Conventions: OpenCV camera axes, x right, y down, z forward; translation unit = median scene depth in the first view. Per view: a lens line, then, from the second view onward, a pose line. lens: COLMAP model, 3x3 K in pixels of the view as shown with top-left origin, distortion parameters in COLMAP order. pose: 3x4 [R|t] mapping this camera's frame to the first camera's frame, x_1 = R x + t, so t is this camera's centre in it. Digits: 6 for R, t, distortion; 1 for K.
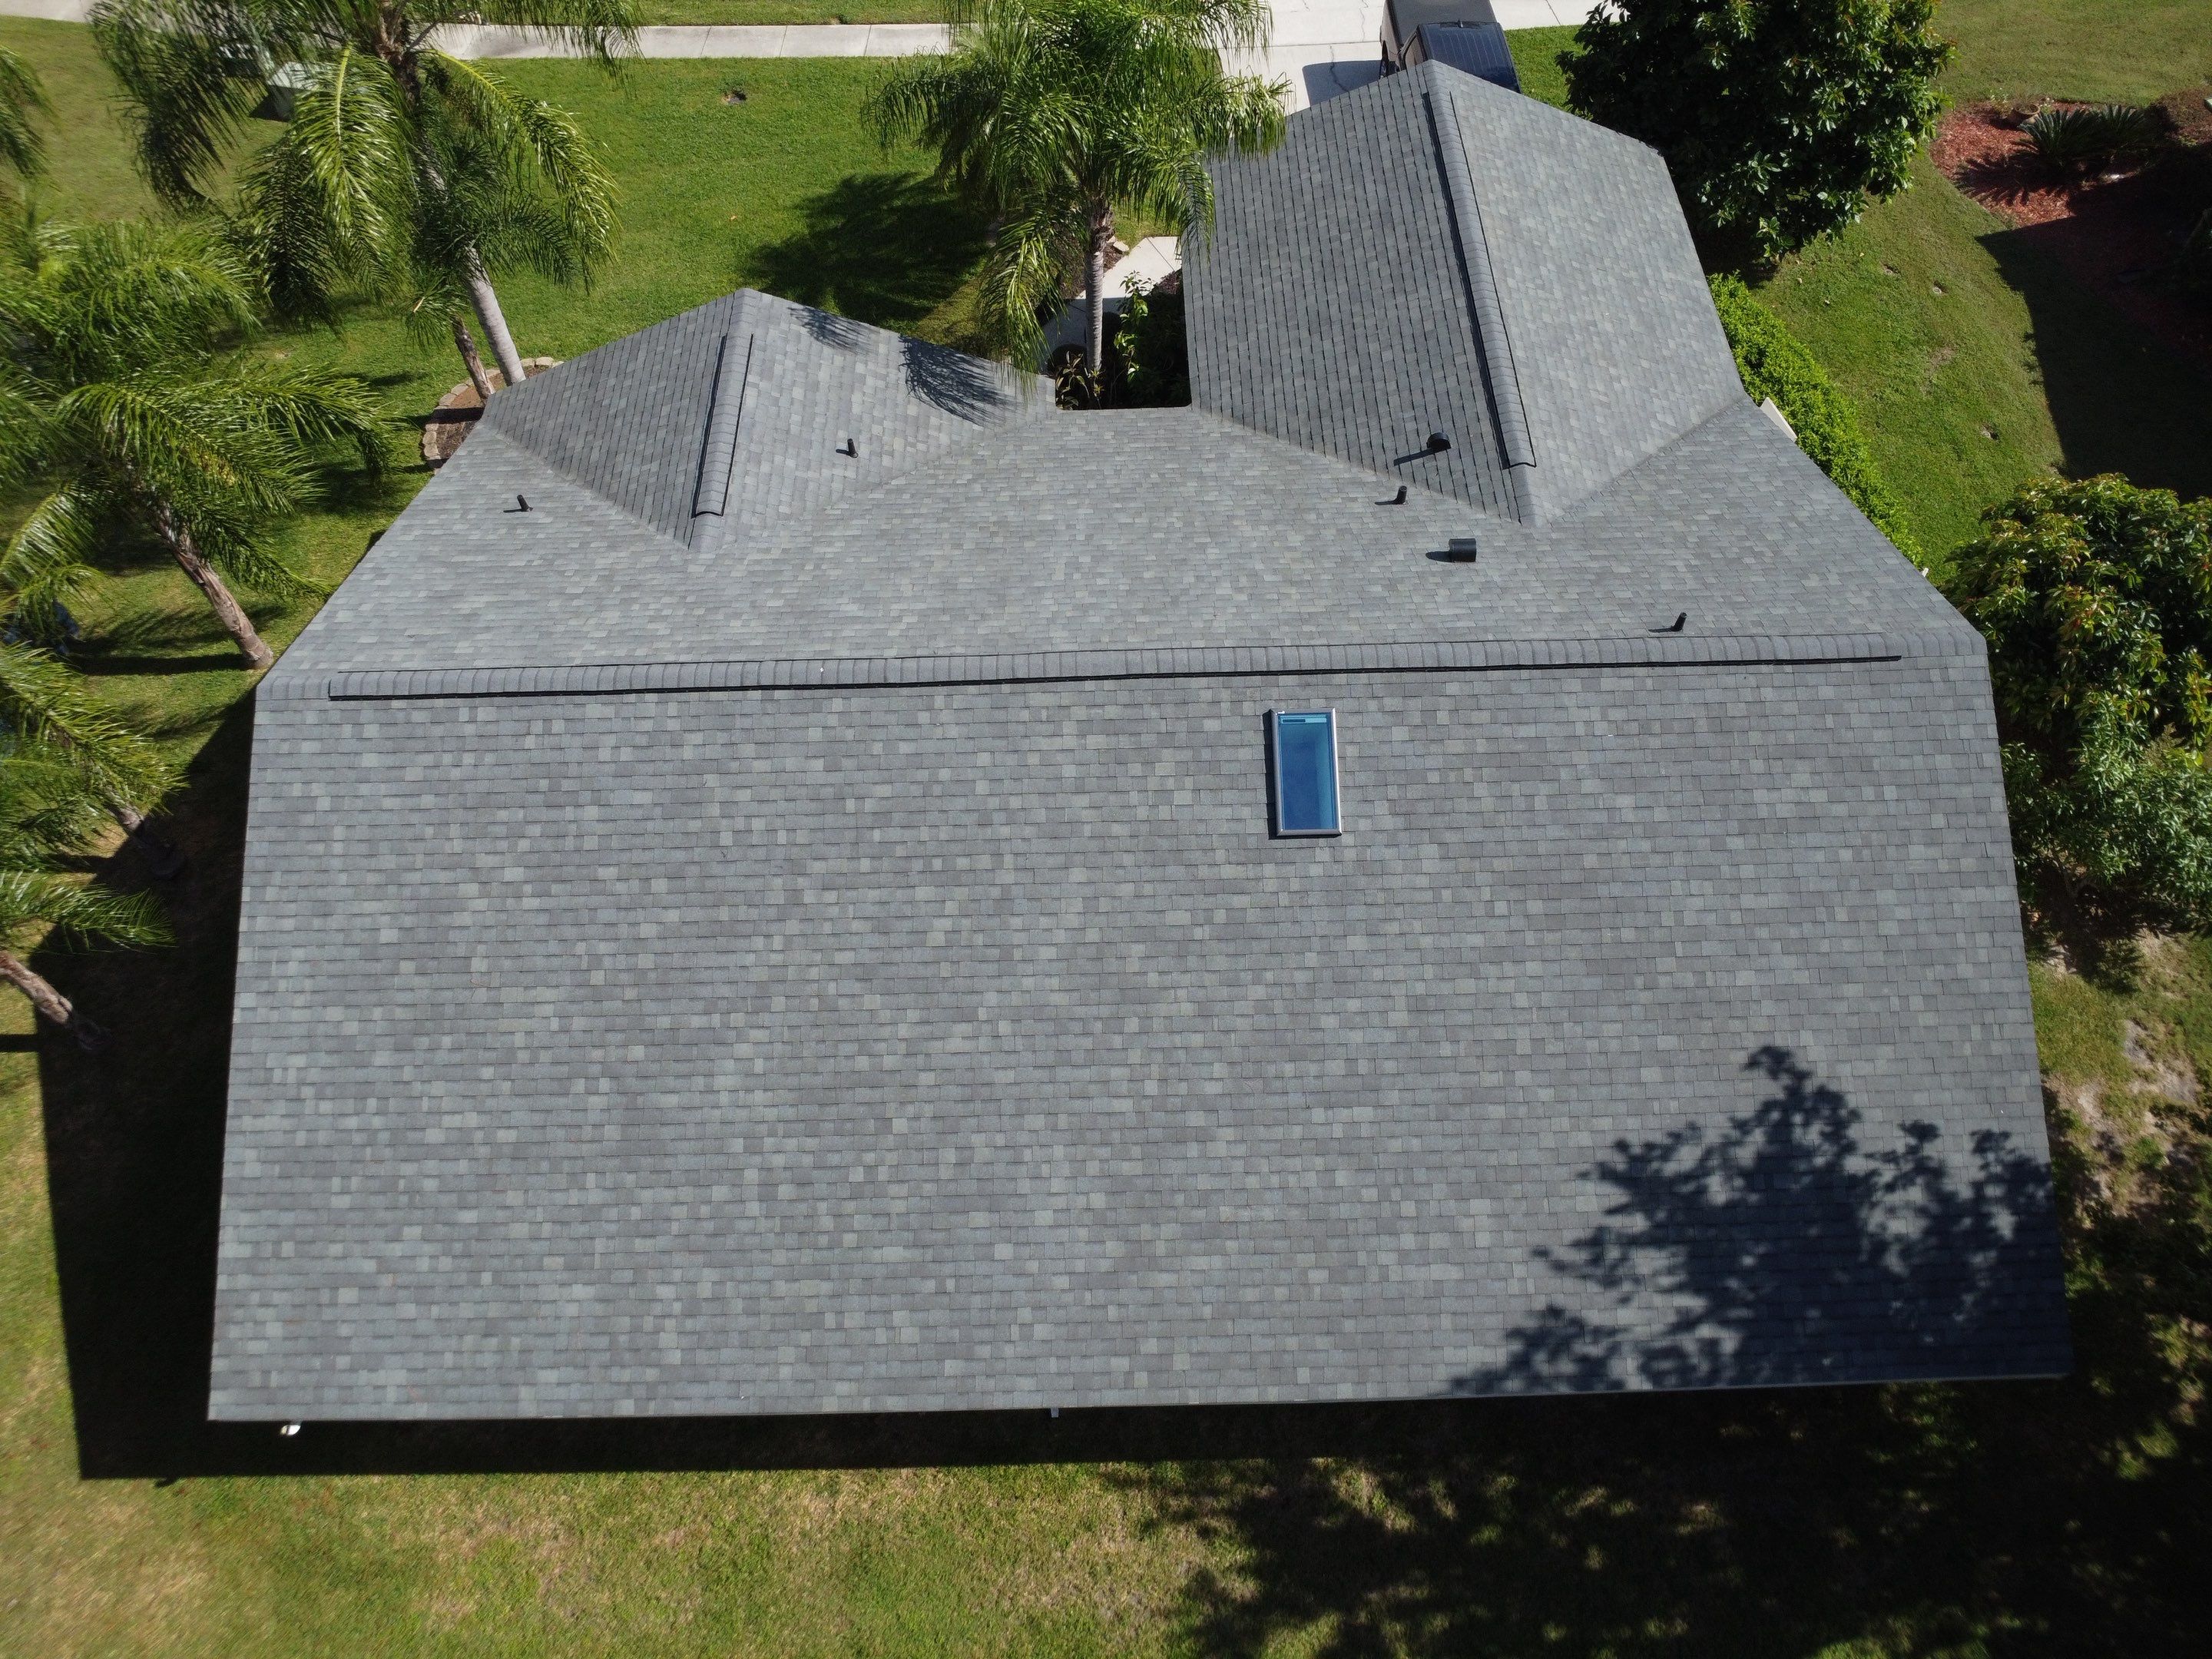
lens RADIAL K [[1602.6, 0, 1106.8], [0, 1602.6, 804.4], [0, 0, 1]] dist [-0.007921, -0.056074]
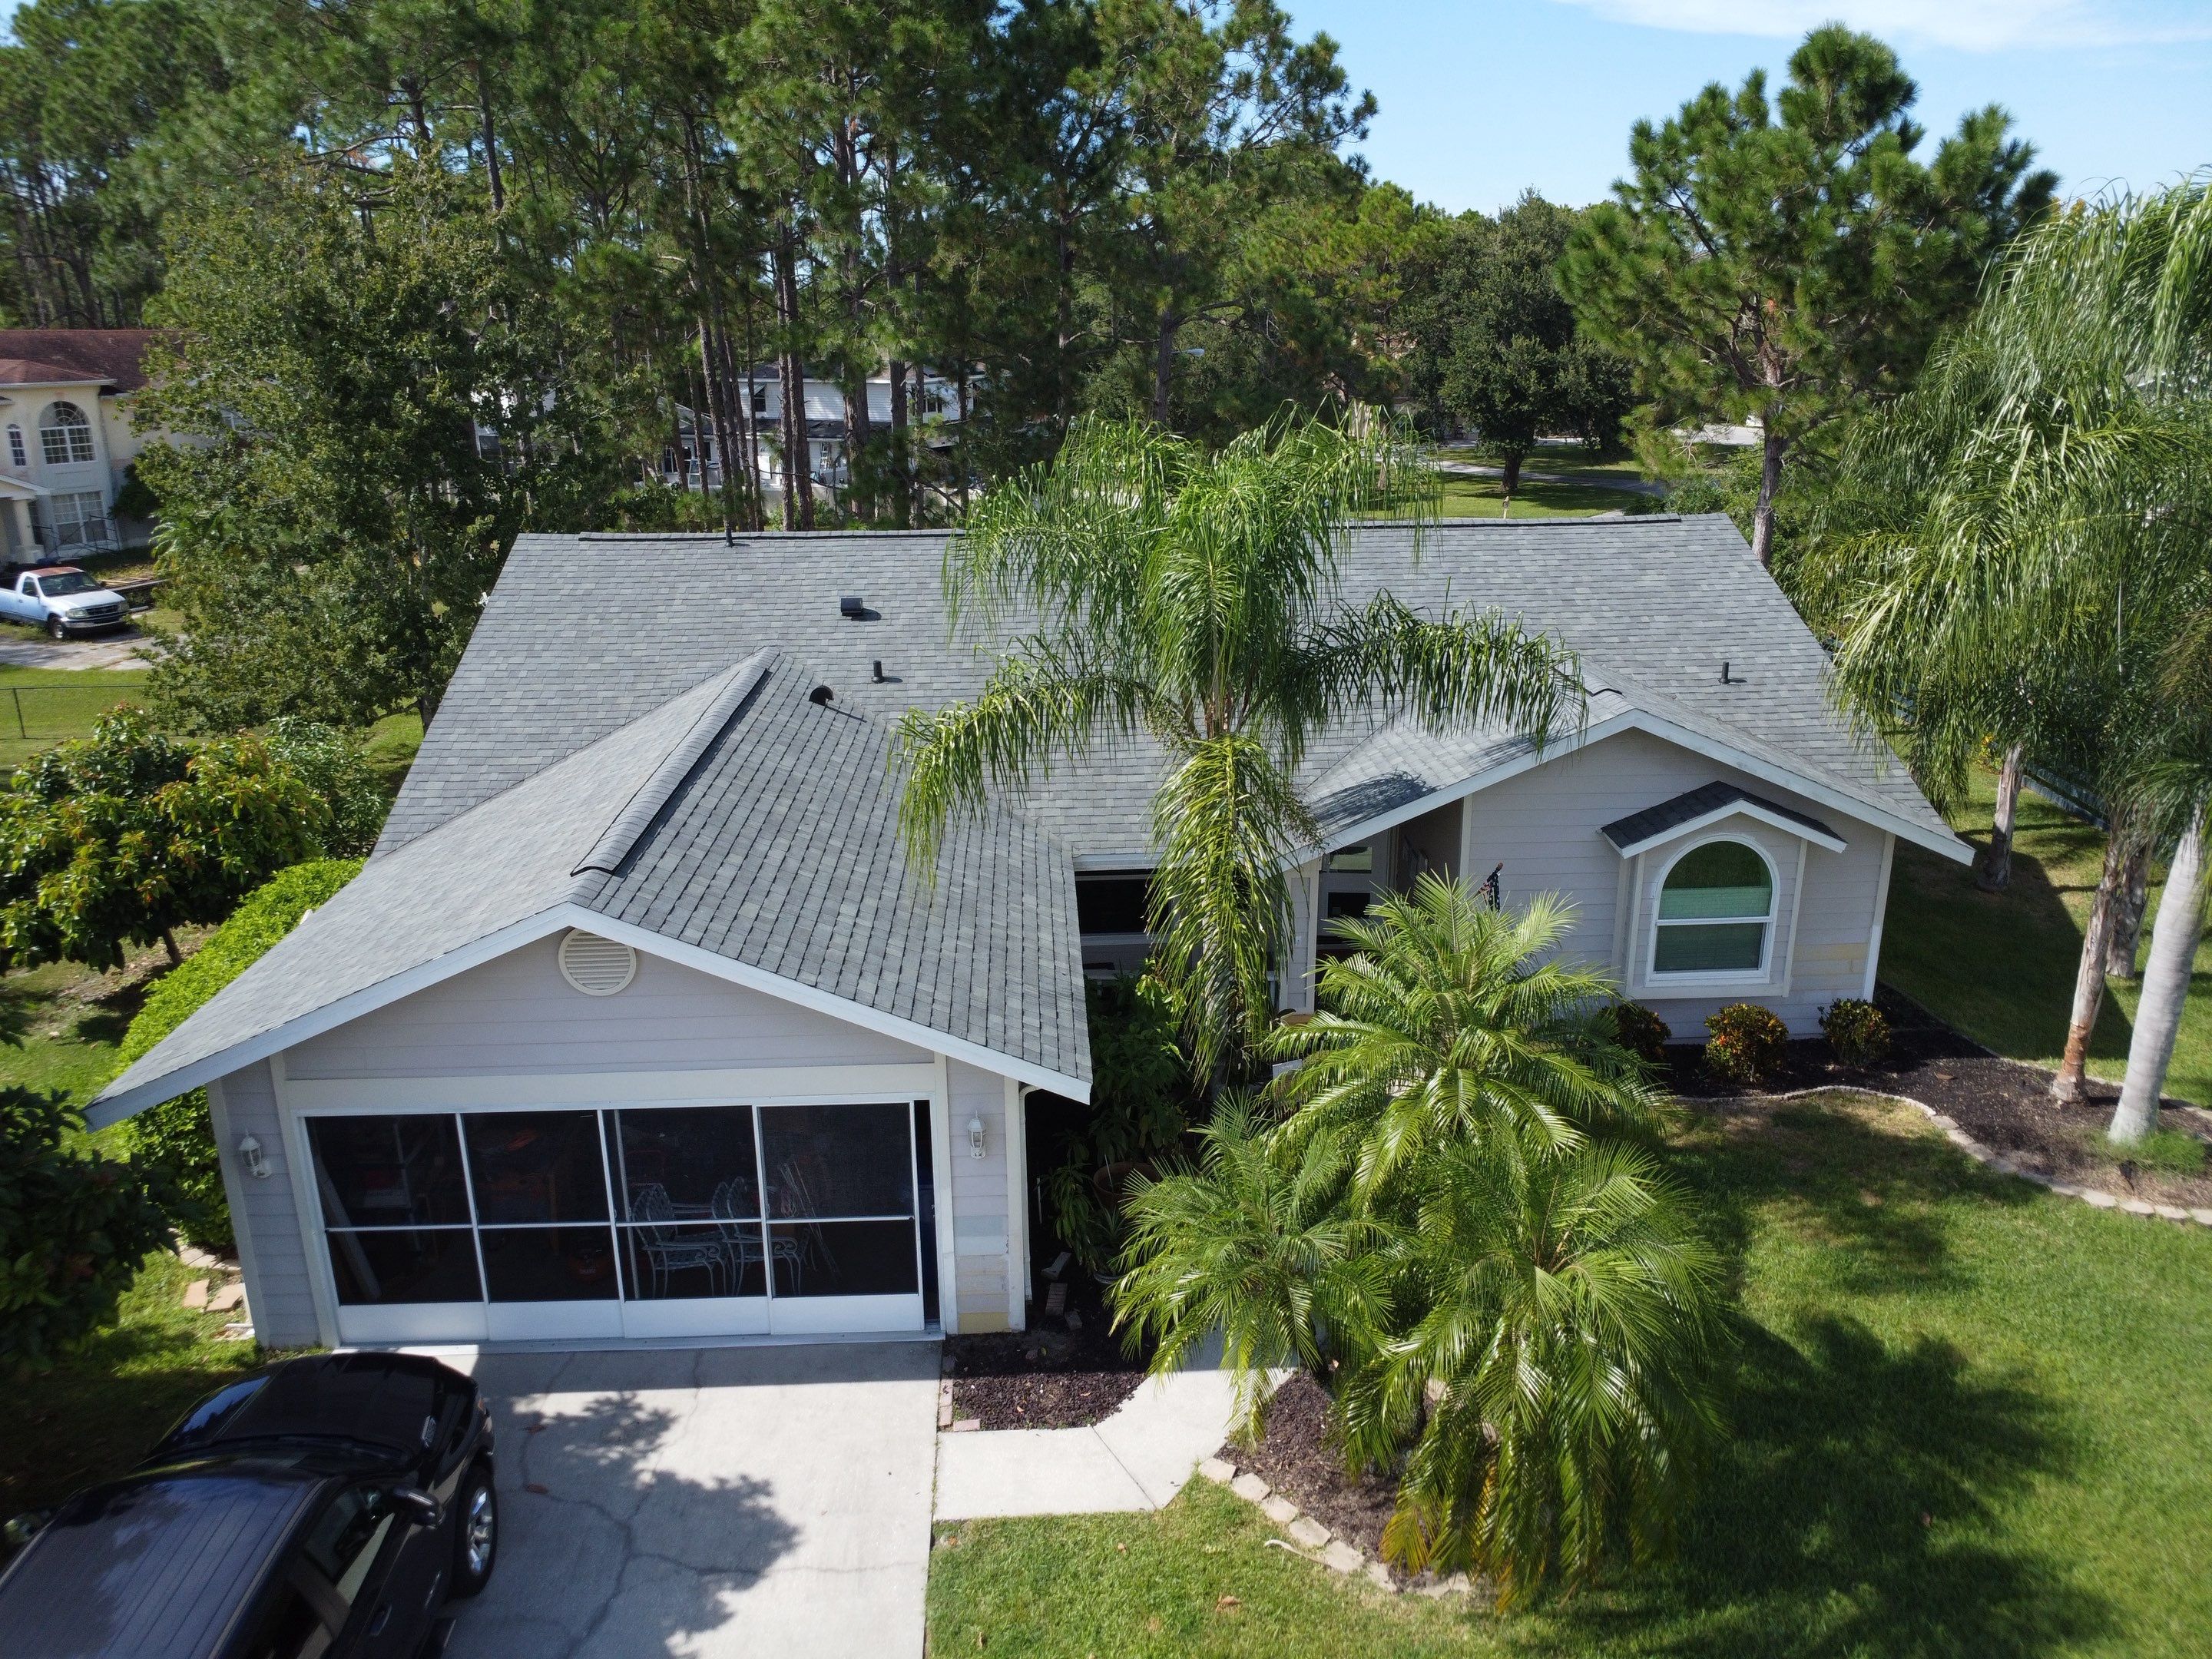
lens RADIAL K [[1579.5, 0, 1097.8], [0, 1579.5, 842.4], [0, 0, 1]] dist [0.014501, -0.071866]
pose [[-0.999232, 0.035777, -0.015990, 0.074457], [-0.006177, 0.259139, 0.965820, -1.418676], [0.038698, 0.965177, -0.258719, 1.684808]]
